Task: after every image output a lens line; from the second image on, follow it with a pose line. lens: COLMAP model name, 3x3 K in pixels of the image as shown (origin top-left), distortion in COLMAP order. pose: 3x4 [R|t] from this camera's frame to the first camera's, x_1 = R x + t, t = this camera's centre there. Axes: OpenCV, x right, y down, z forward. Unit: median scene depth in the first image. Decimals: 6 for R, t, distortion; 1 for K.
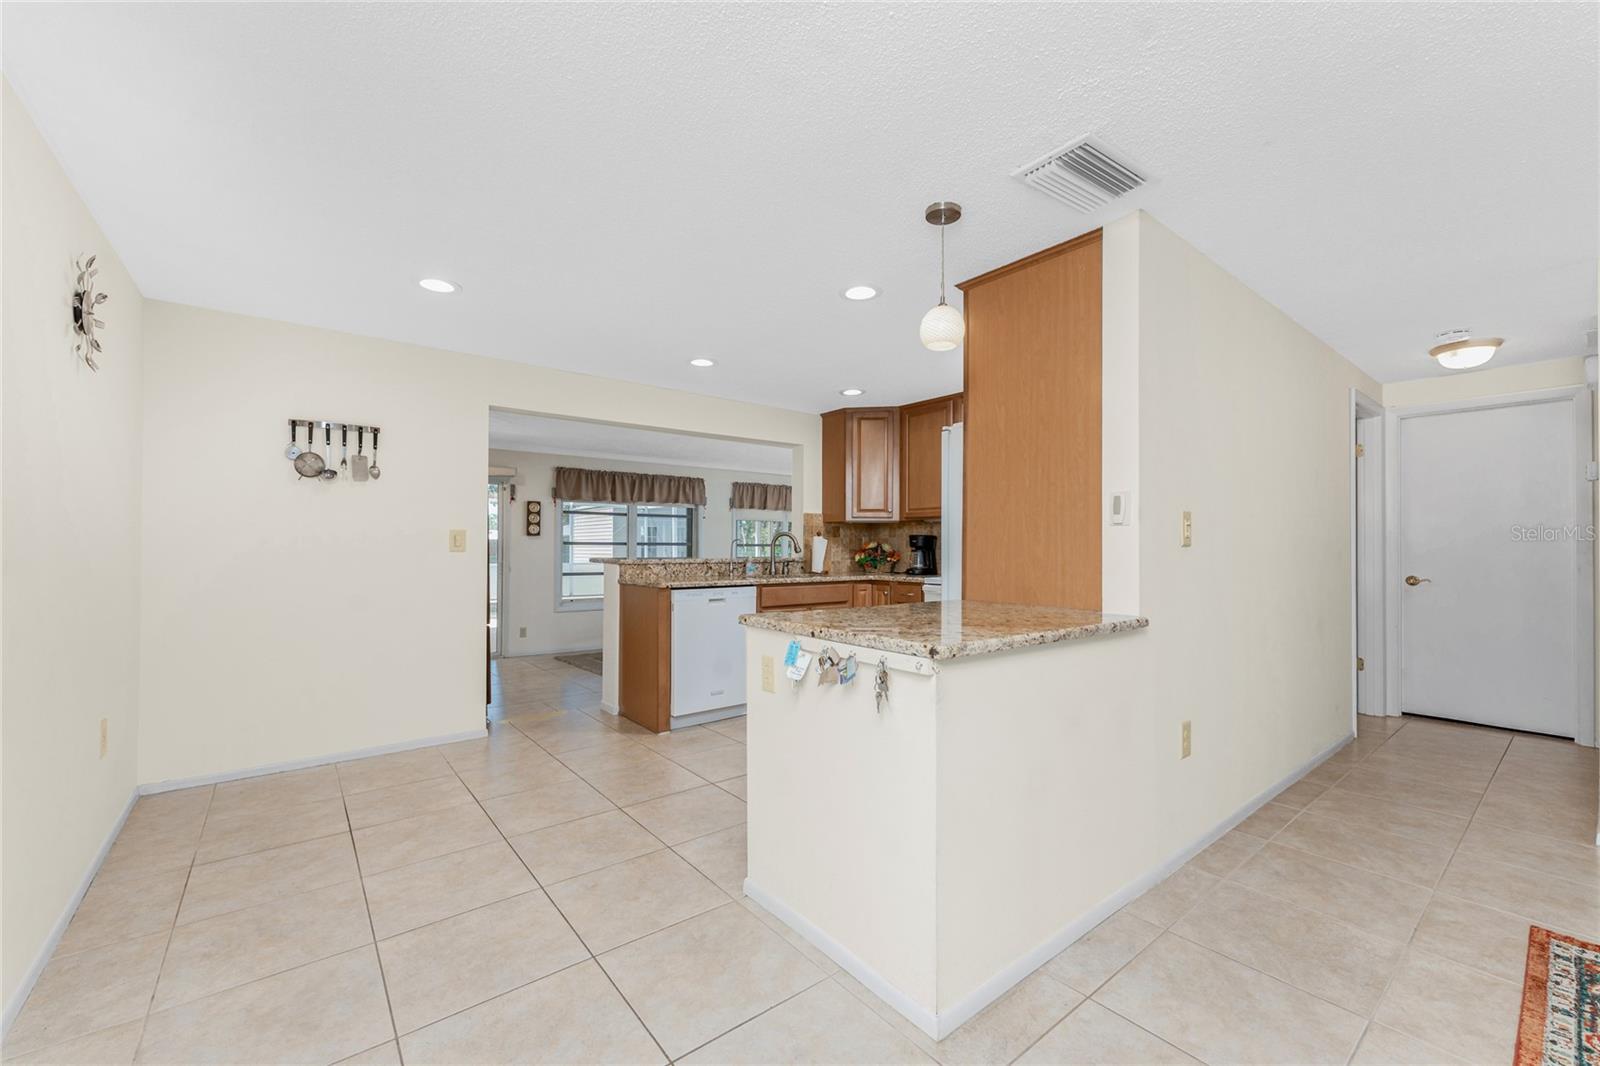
lens RADIAL K [[640.7, 0, 803.1], [0, 640.7, 544.5], [0, 0, 1]] dist [0.002047, 0.000150]
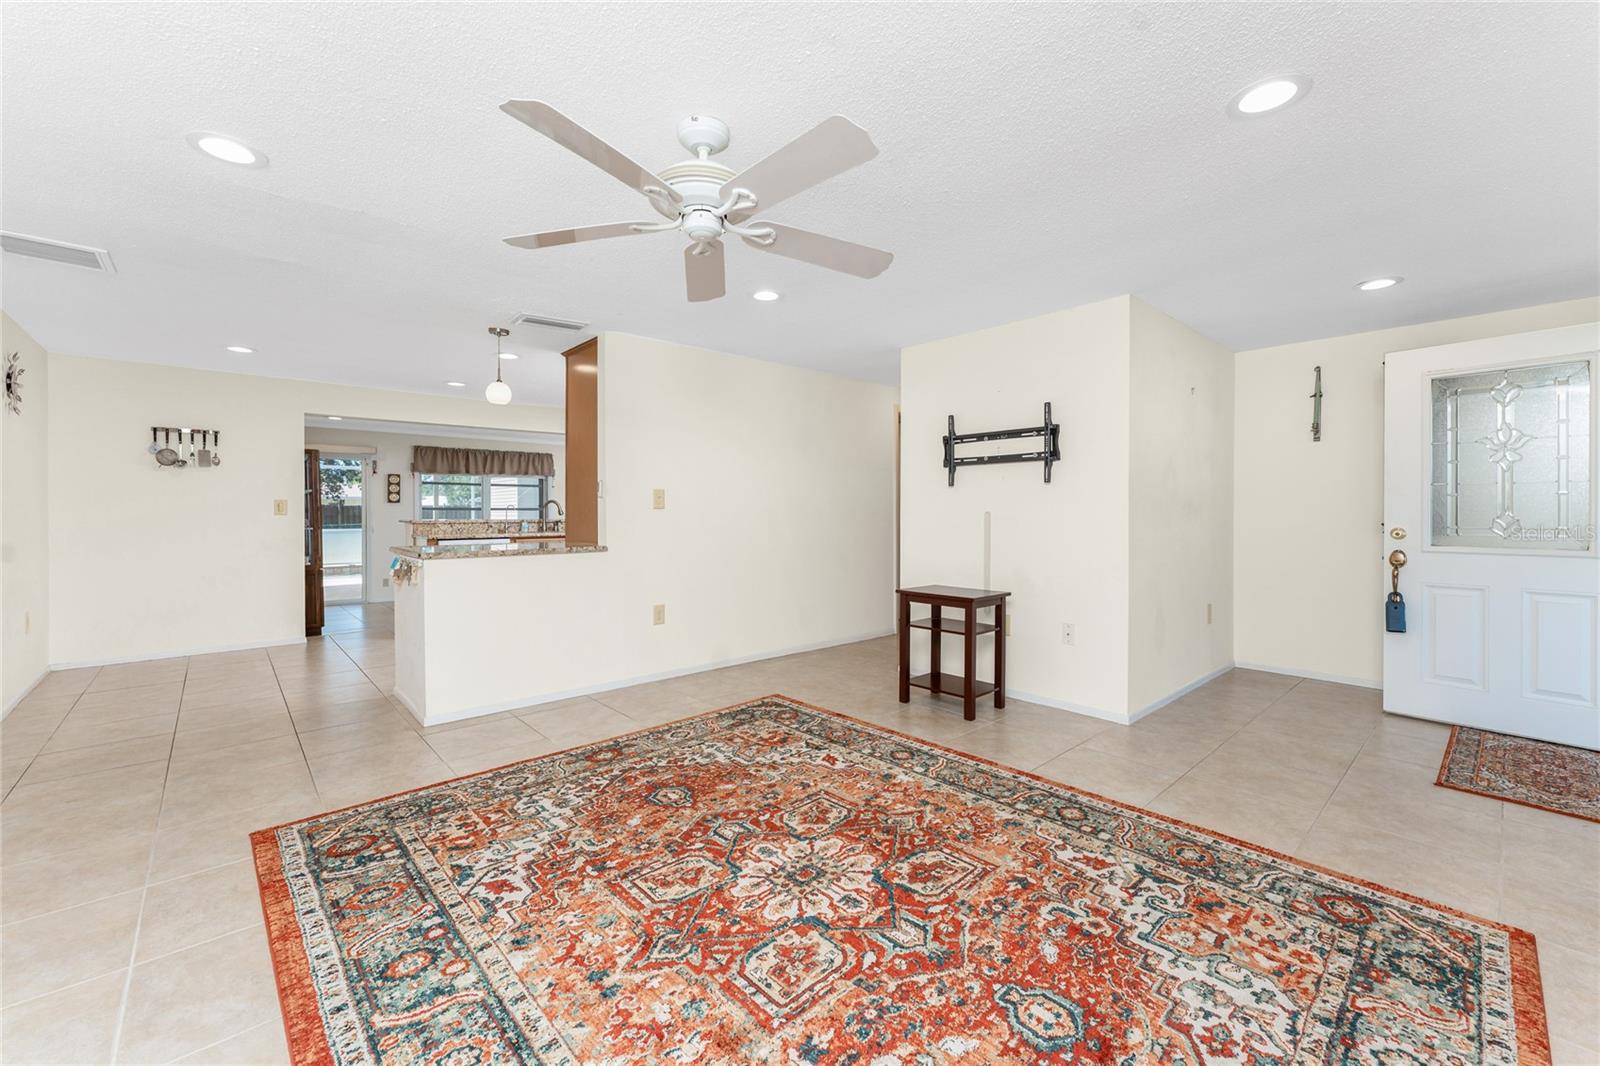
lens RADIAL K [[642.2, 0, 795.7], [0, 642.2, 517.3], [0, 0, 1]] dist [0.001196, -0.000010]
pose [[0.998362, -0.004611, 0.057028, 0.366491], [0.003870, 0.999907, 0.013103, 0.001519], [-0.057083, -0.012860, 0.998287, -0.350988]]
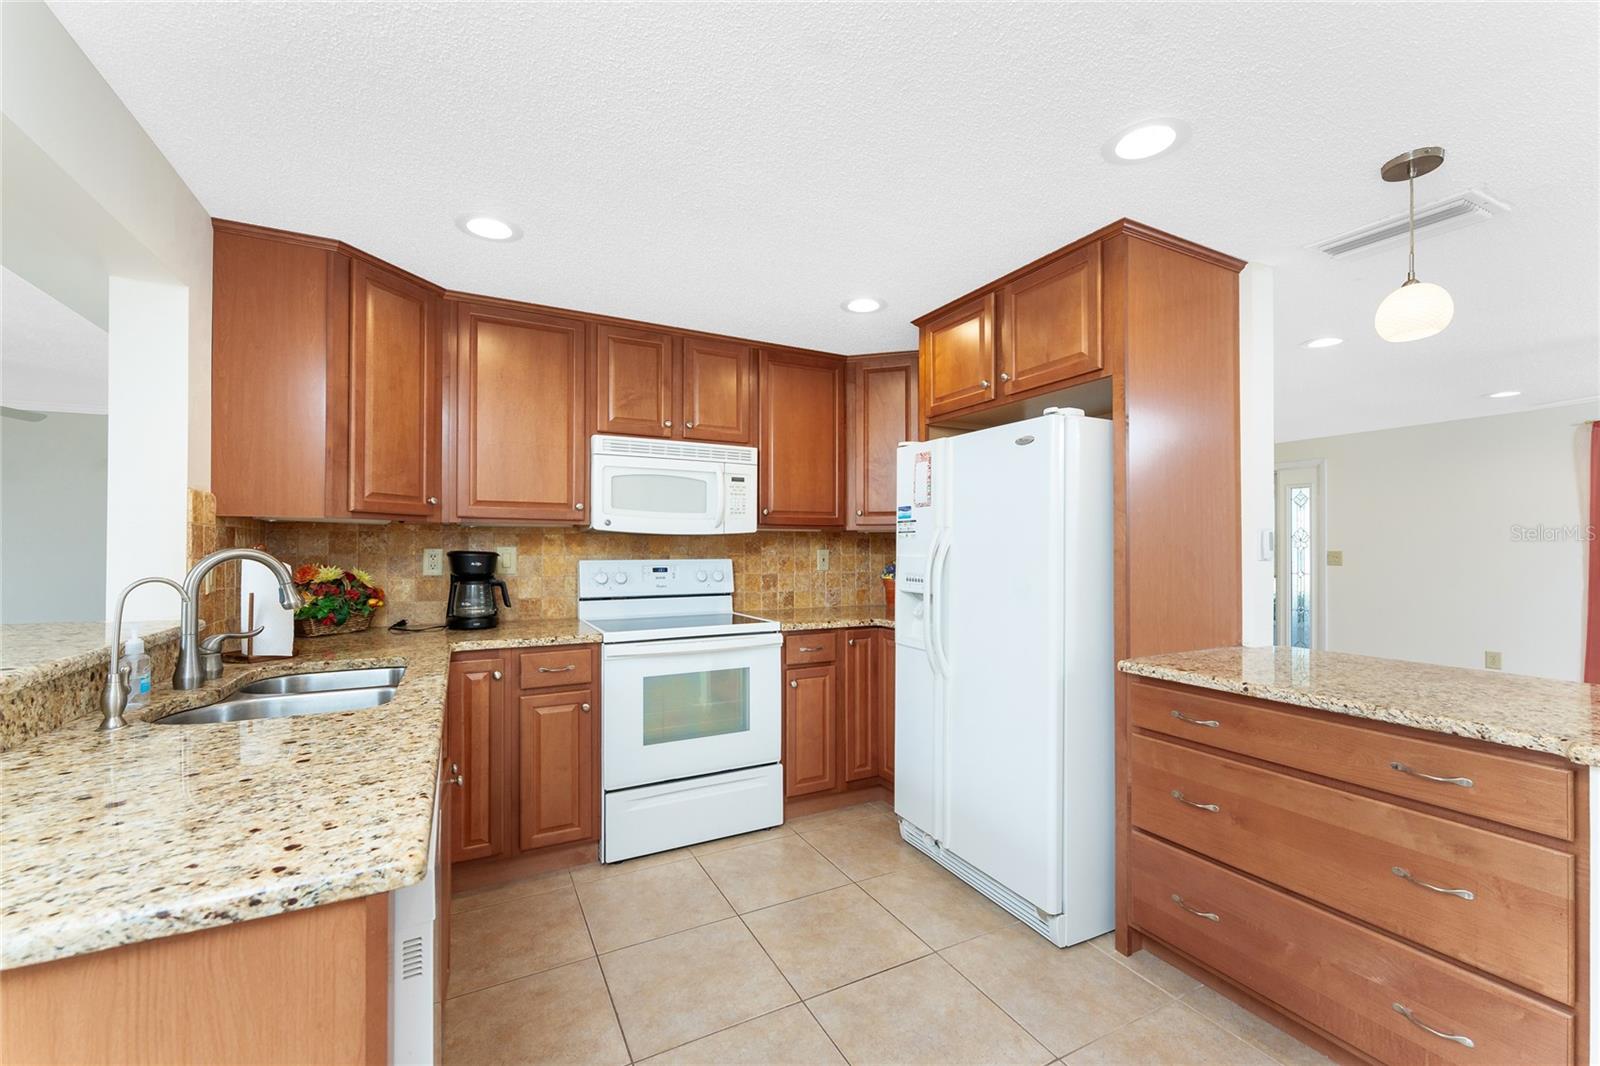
lens RADIAL K [[640.7, 0, 803.1], [0, 640.7, 544.5], [0, 0, 1]] dist [0.002047, 0.000150]
pose [[0.202681, 0.002648, 0.979241, -0.262551], [-0.004746, 0.999987, -0.001722, -0.019961], [-0.979233, -0.004299, 0.202691, 0.592435]]
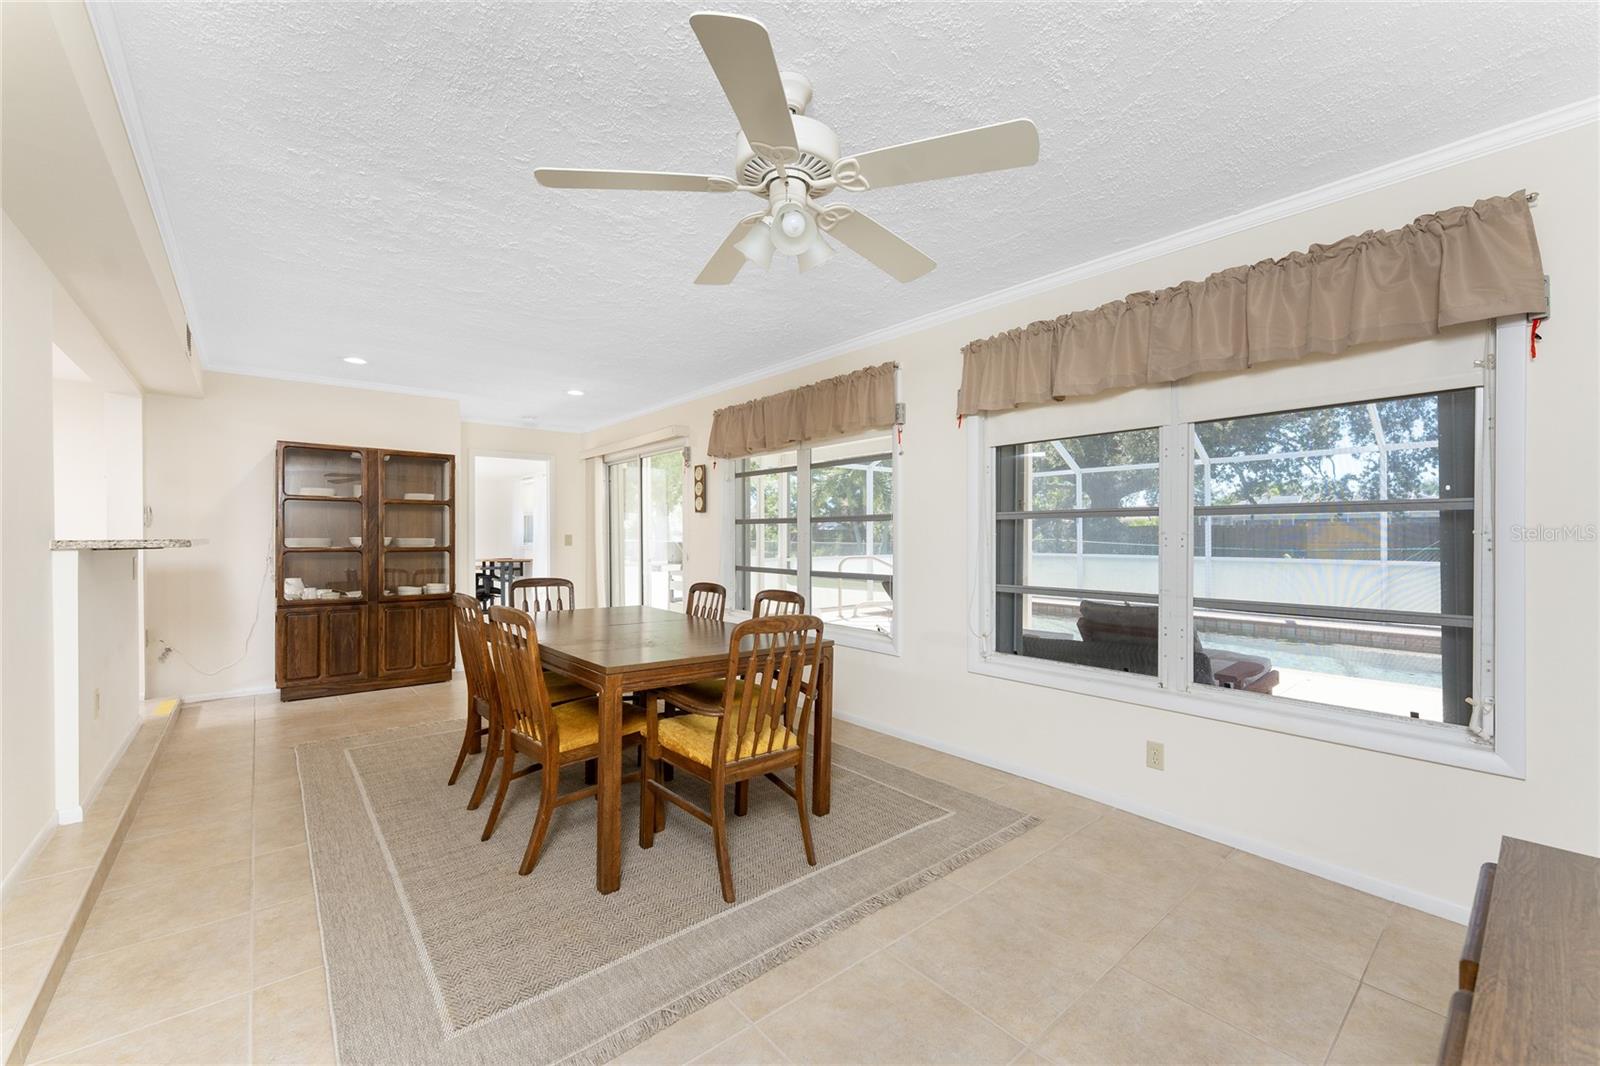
lens RADIAL K [[640.7, 0, 803.1], [0, 640.7, 544.5], [0, 0, 1]] dist [0.002047, 0.000150]
pose [[0.019734, 0.014150, -0.999705, 0.422987], [0.004552, 0.999888, 0.014242, 0.017878], [0.999795, -0.004832, 0.019667, 1.499359]]
